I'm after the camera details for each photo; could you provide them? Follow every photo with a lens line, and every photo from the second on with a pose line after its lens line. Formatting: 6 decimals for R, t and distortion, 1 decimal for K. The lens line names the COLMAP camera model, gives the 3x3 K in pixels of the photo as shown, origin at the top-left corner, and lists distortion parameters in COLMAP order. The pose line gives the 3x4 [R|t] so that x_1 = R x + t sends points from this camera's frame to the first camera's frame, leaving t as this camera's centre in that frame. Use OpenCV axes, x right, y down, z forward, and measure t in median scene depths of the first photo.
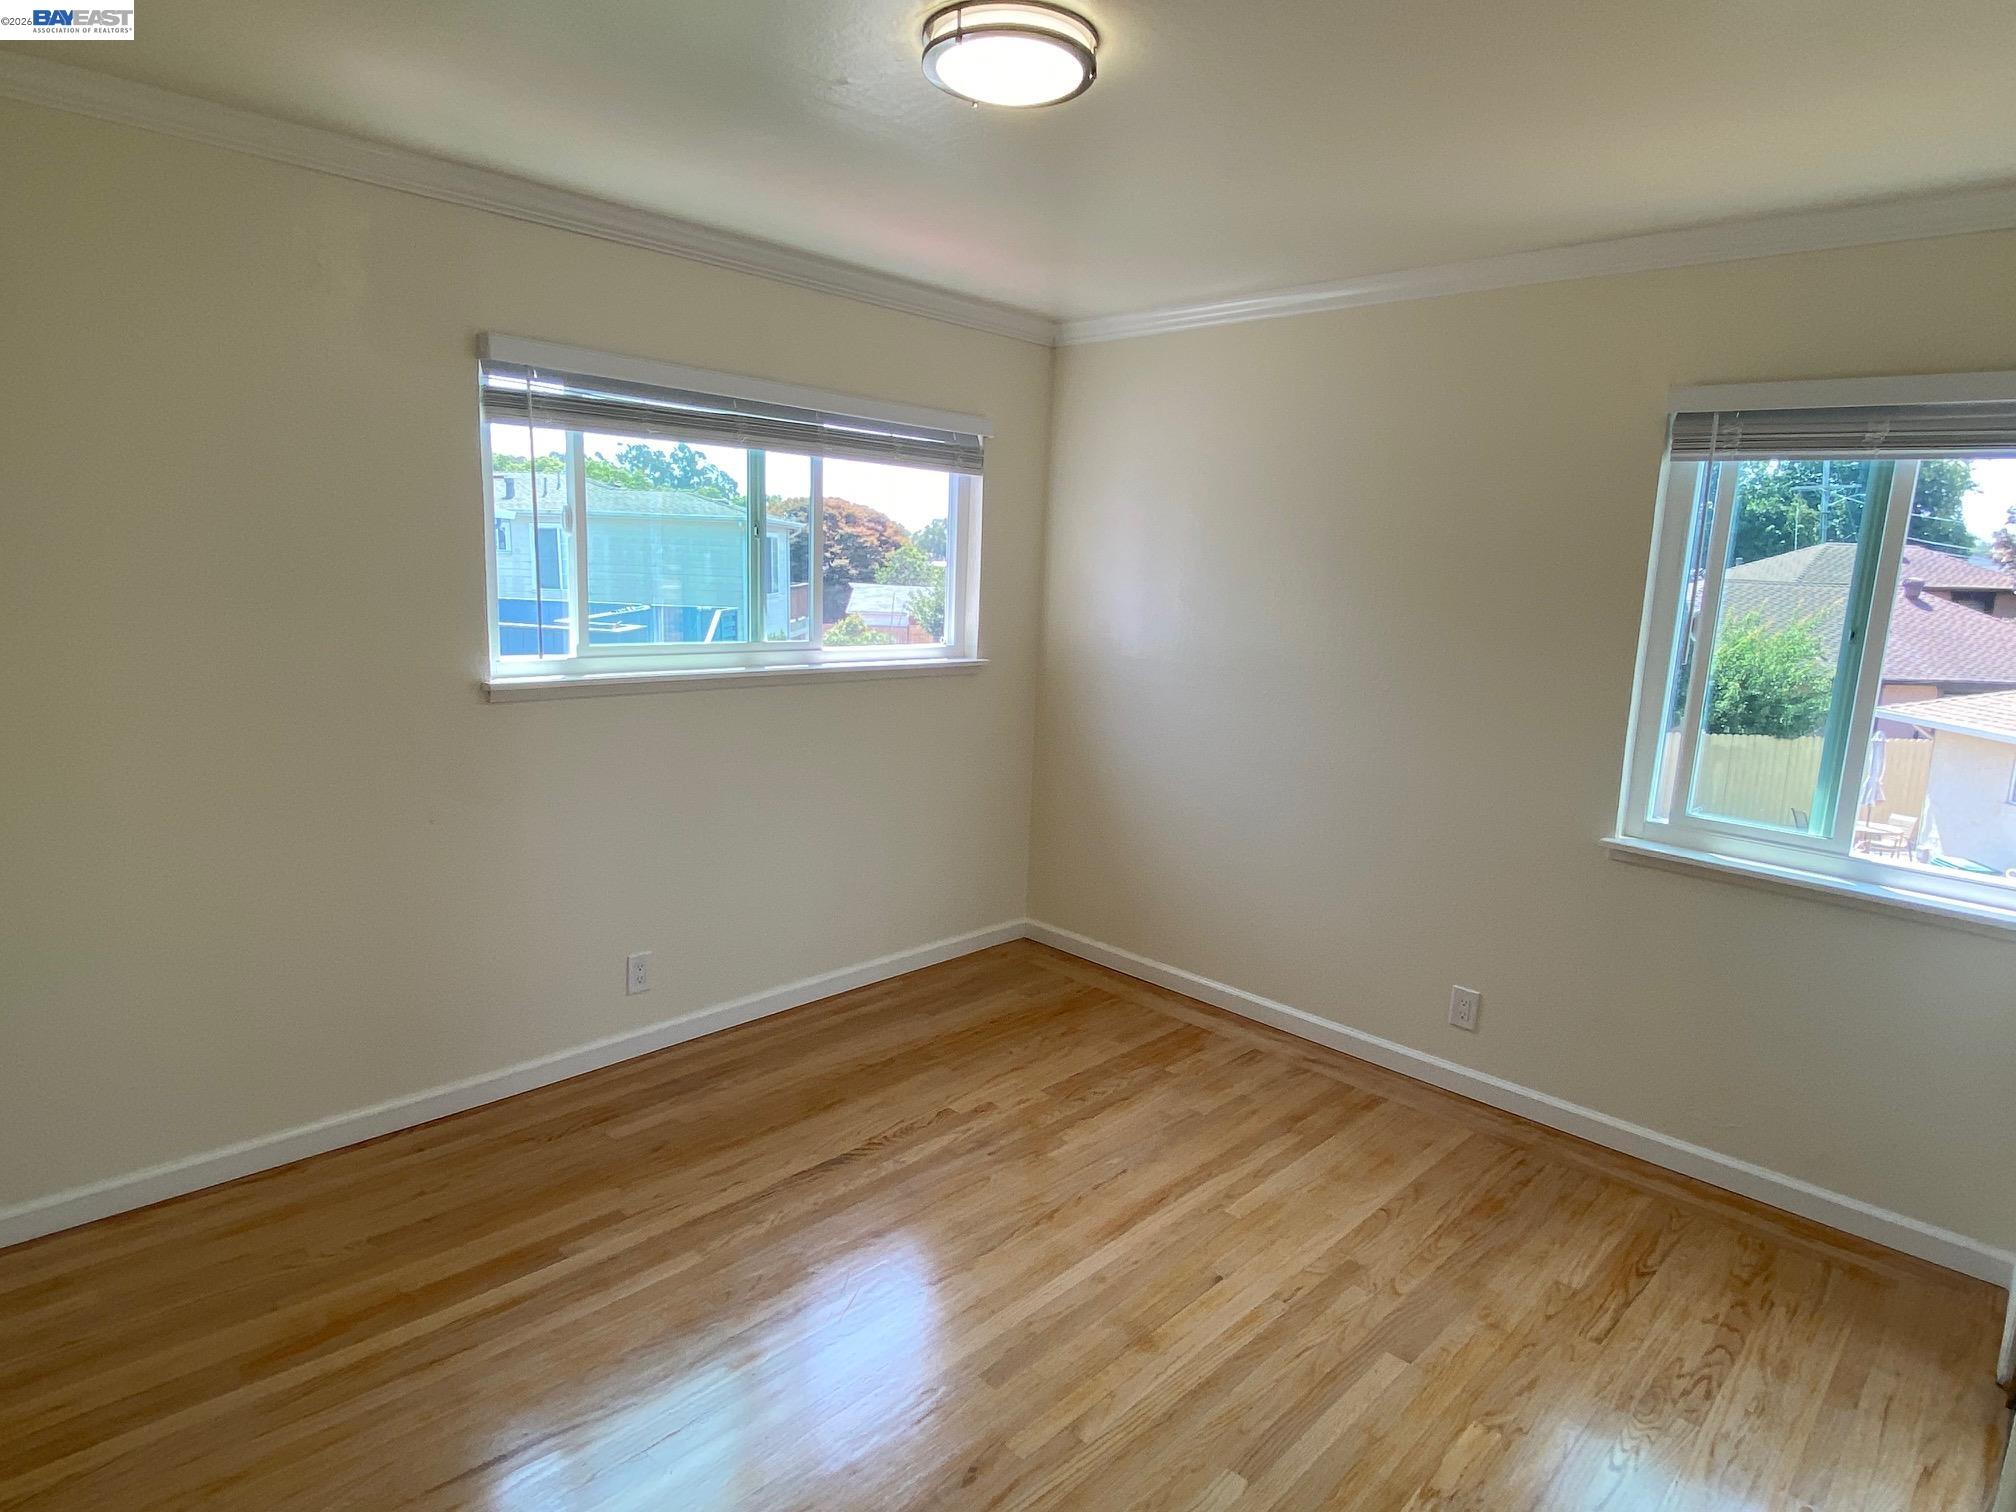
lens RADIAL K [[1146.0, 0, 1014.5], [0, 1146.0, 765.3], [0, 0, 1]] dist [0.022690, -0.023042]
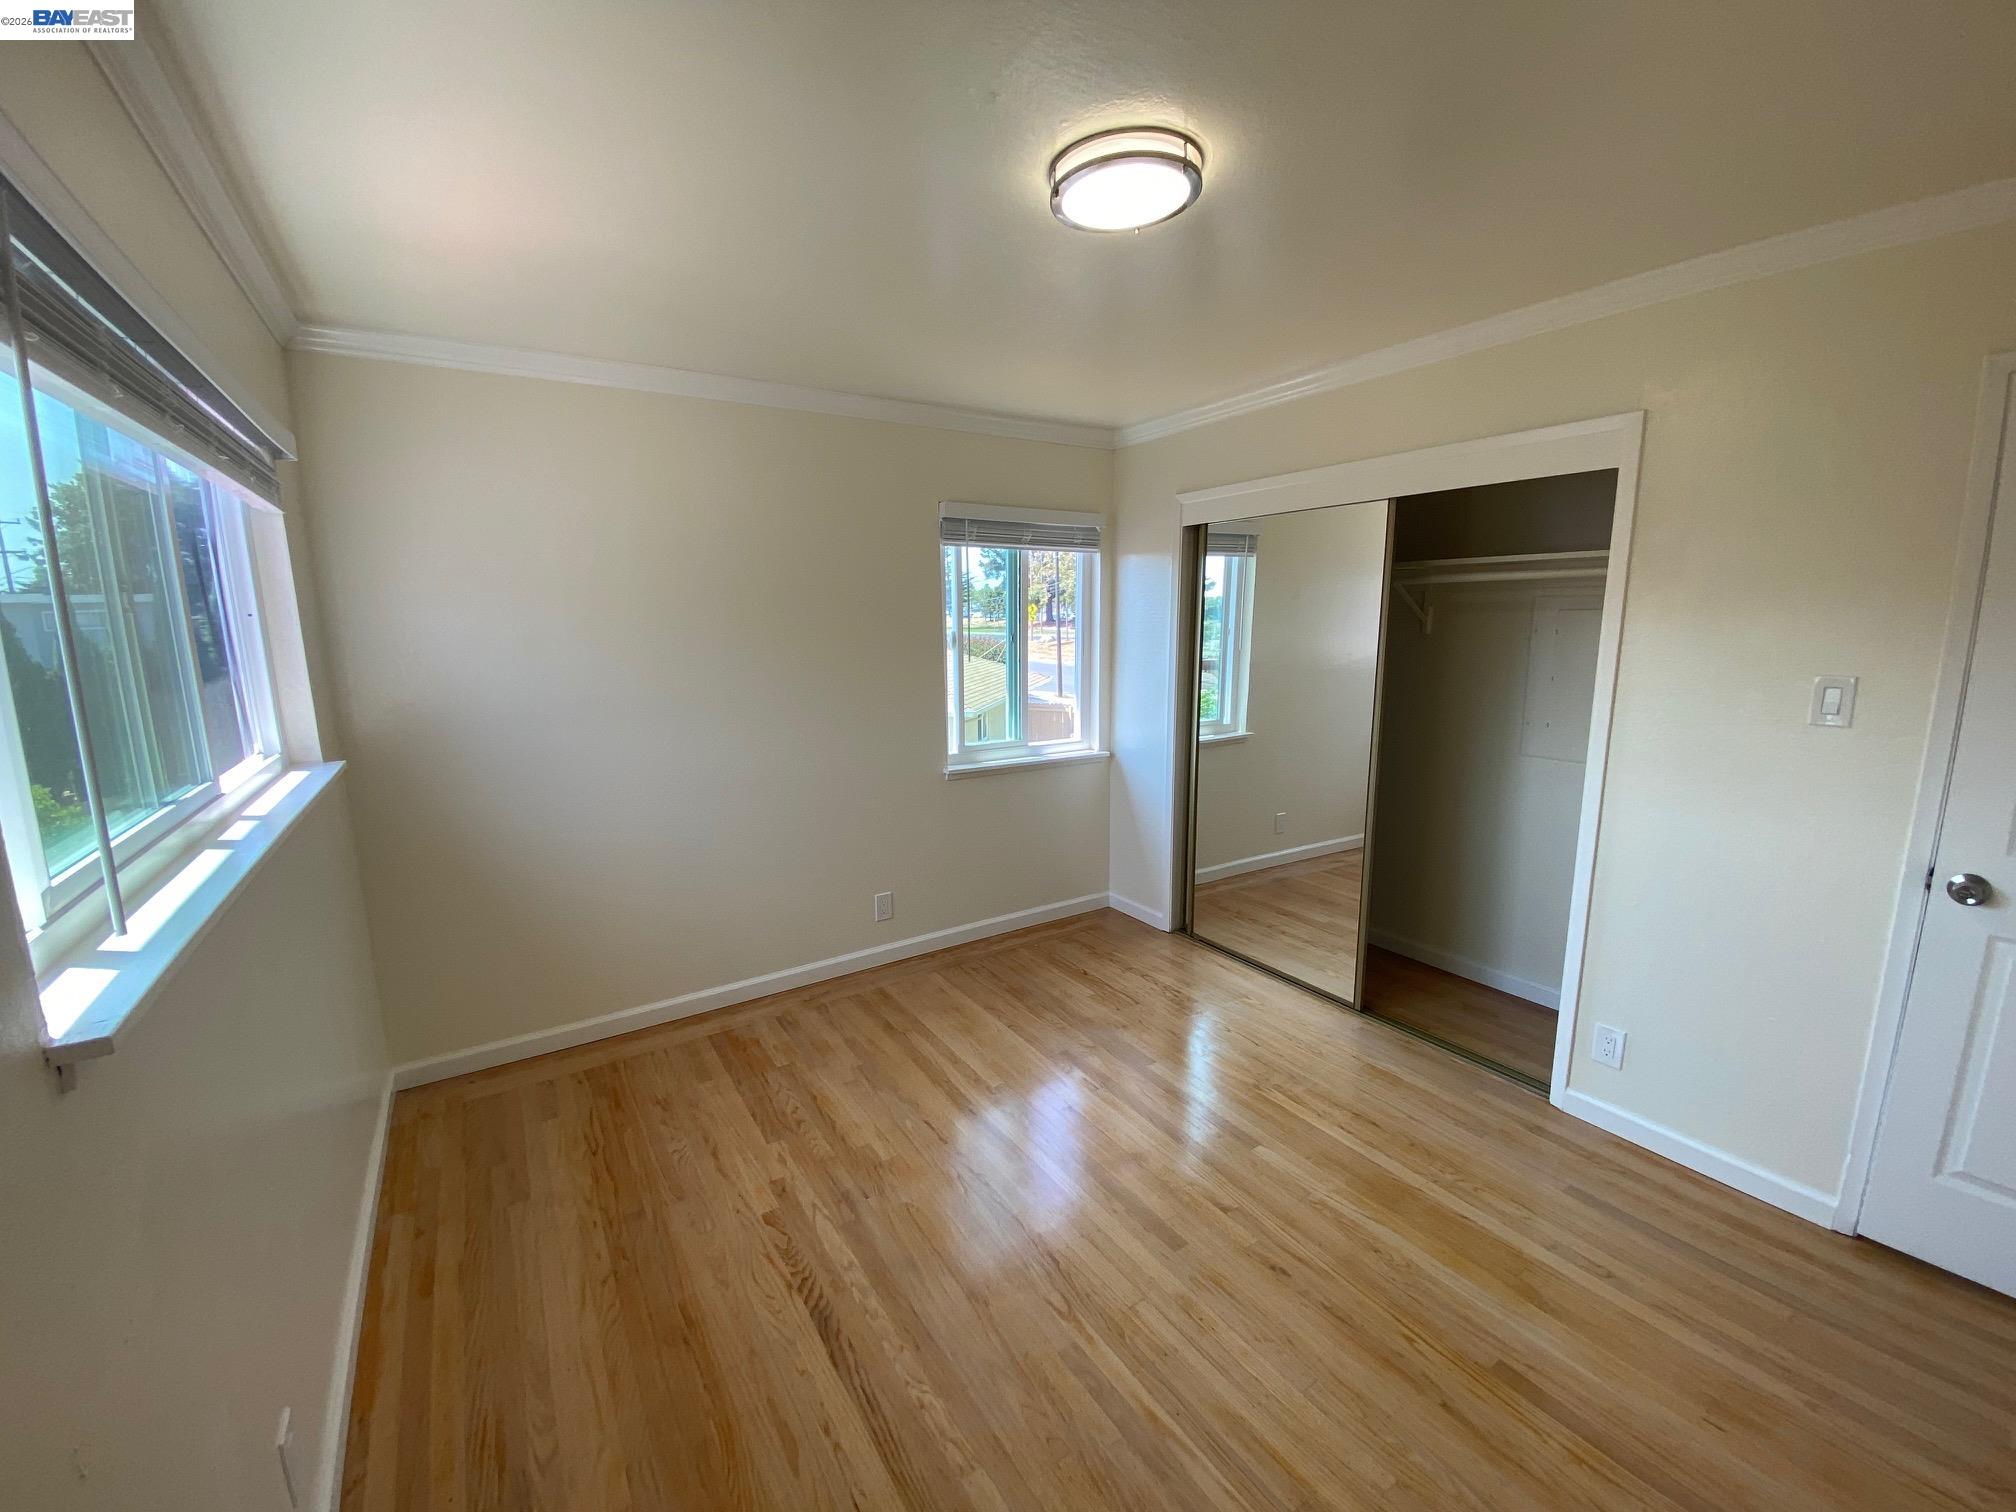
lens RADIAL K [[809.2, 0, 986.1], [0, 809.2, 750.3], [0, 0, 1]] dist [0.005252, -0.004848]
pose [[0.249646, -0.212684, 0.944692, -0.598801], [0.205618, 0.964977, 0.162914, -0.147637], [-0.946255, 0.153575, 0.284634, 0.621837]]
